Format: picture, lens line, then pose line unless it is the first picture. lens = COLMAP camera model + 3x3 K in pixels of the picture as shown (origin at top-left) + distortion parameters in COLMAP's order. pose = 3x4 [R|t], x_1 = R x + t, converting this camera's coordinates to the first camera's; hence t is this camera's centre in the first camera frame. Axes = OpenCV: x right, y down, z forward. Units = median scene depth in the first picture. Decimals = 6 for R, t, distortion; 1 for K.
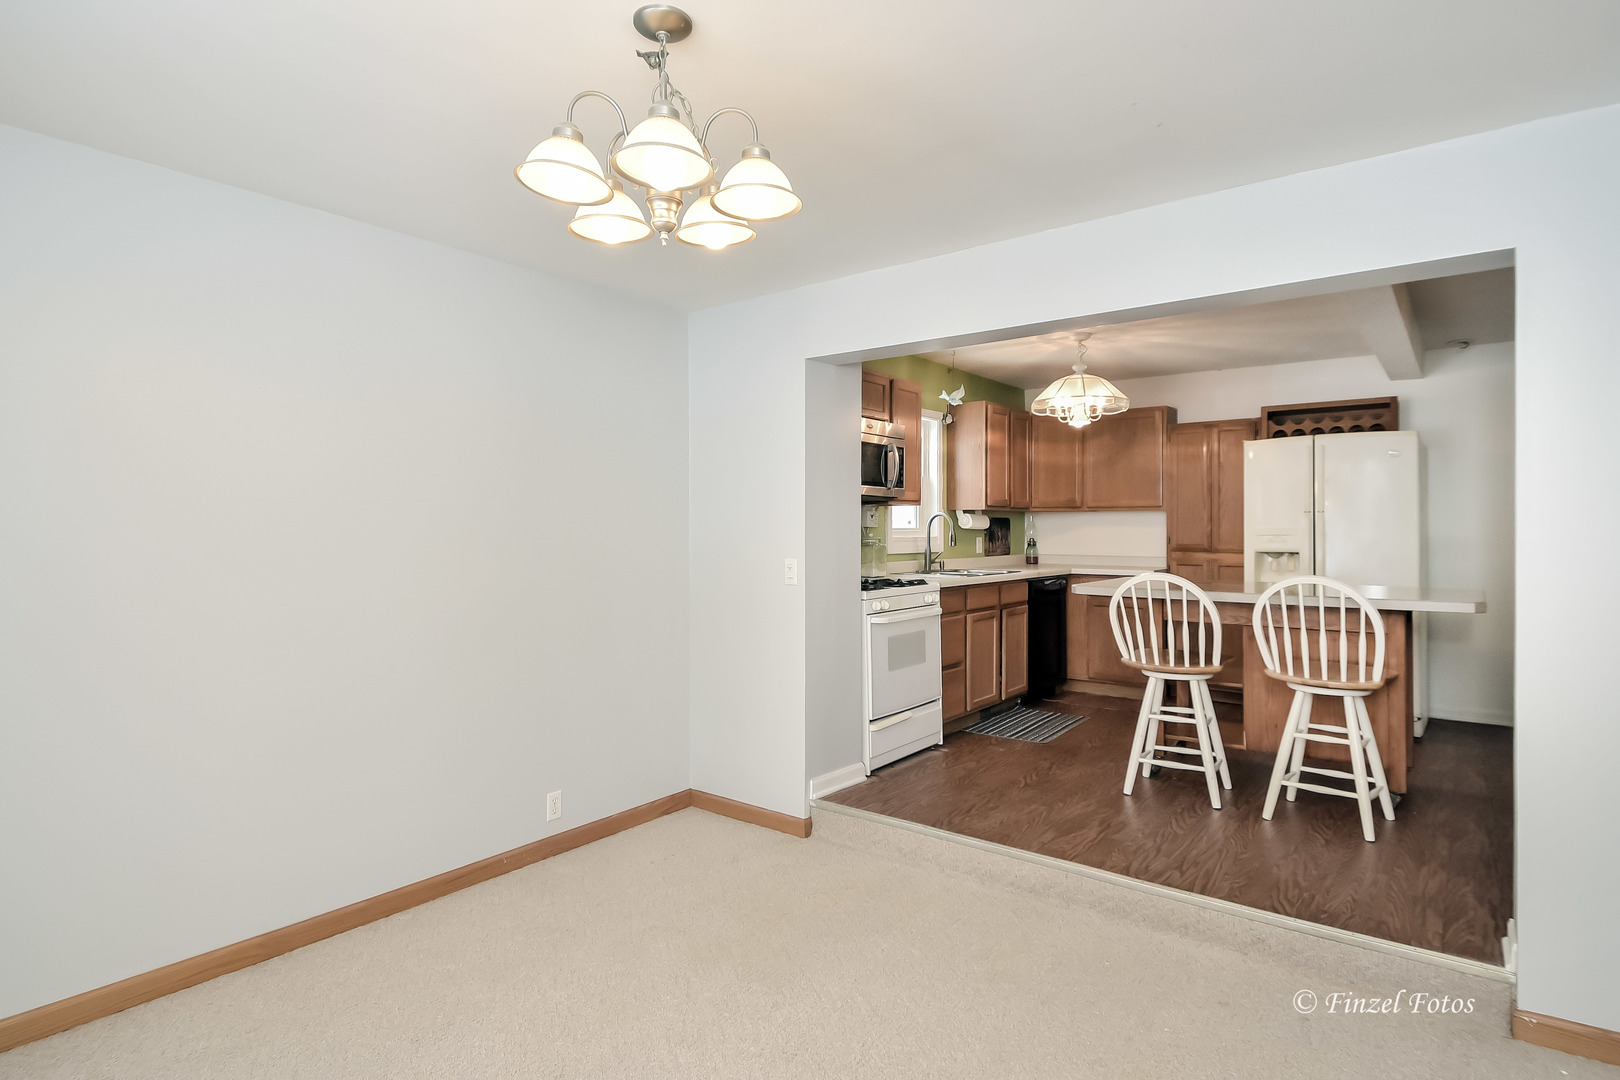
lens RADIAL K [[819.9, 0, 810.0], [0, 819.9, 540.0], [0, 0, 1]] dist [0.000592, -0.000033]
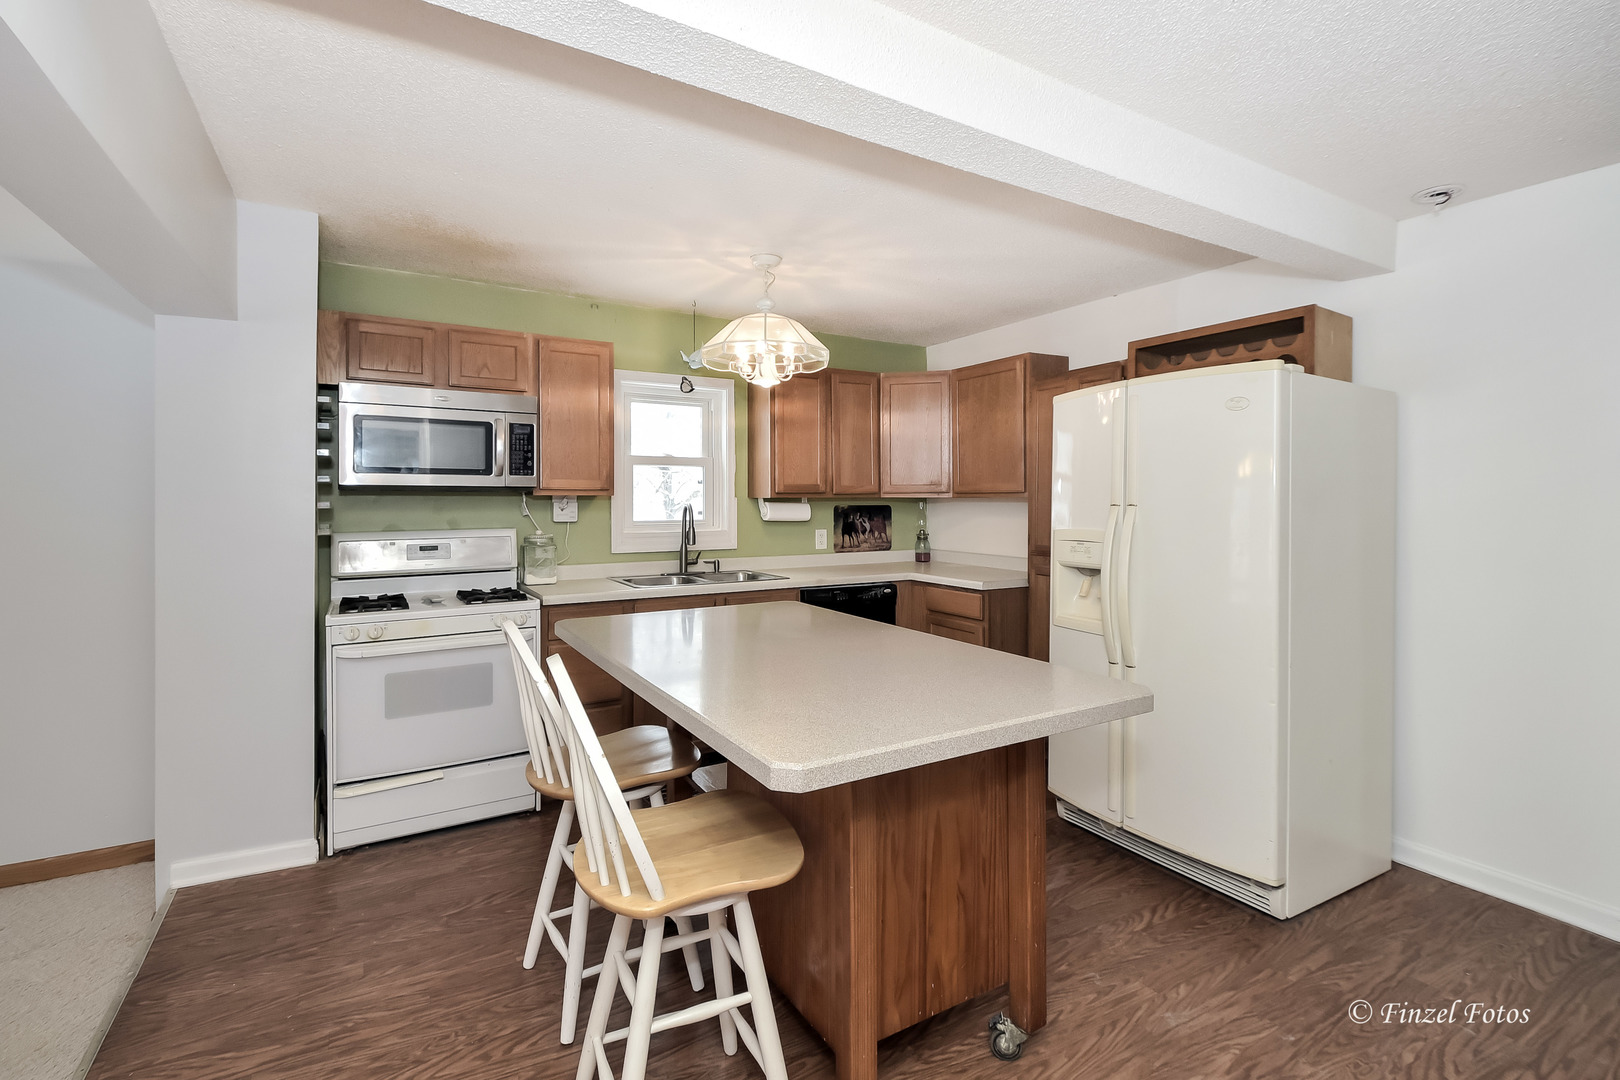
lens RADIAL K [[730.0, 0, 814.7], [0, 730.0, 503.7], [0, 0, 1]] dist [0.002130, -0.000335]
pose [[0.936086, -0.000593, -0.351770, 0.569519], [-0.002250, 0.999968, -0.007671, -0.029726], [0.351763, 0.007972, 0.936055, 0.397262]]
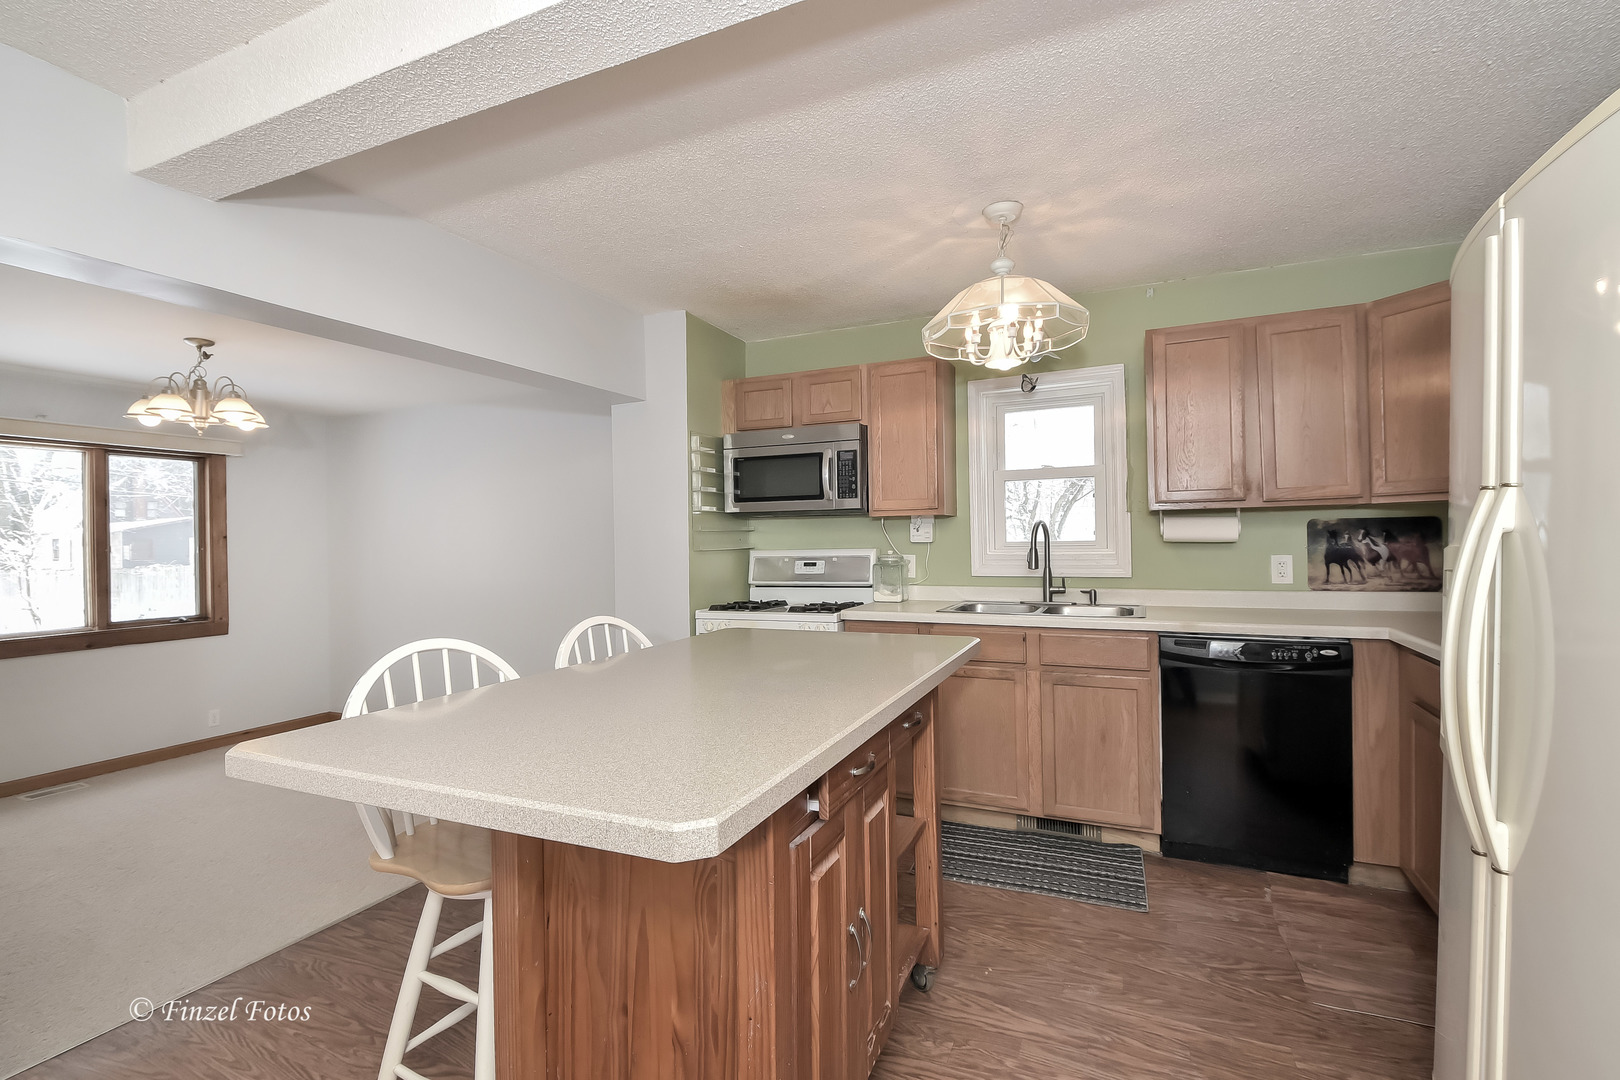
lens RADIAL K [[709.6, 0, 810.0], [0, 709.6, 540.0], [0, 0, 1]] dist [-0.020398, -0.000106]
pose [[0.227410, -0.004069, -0.973791, 0.747340], [0.005201, 0.999982, -0.002963, -0.017735], [0.973785, -0.004391, 0.227427, 0.724177]]
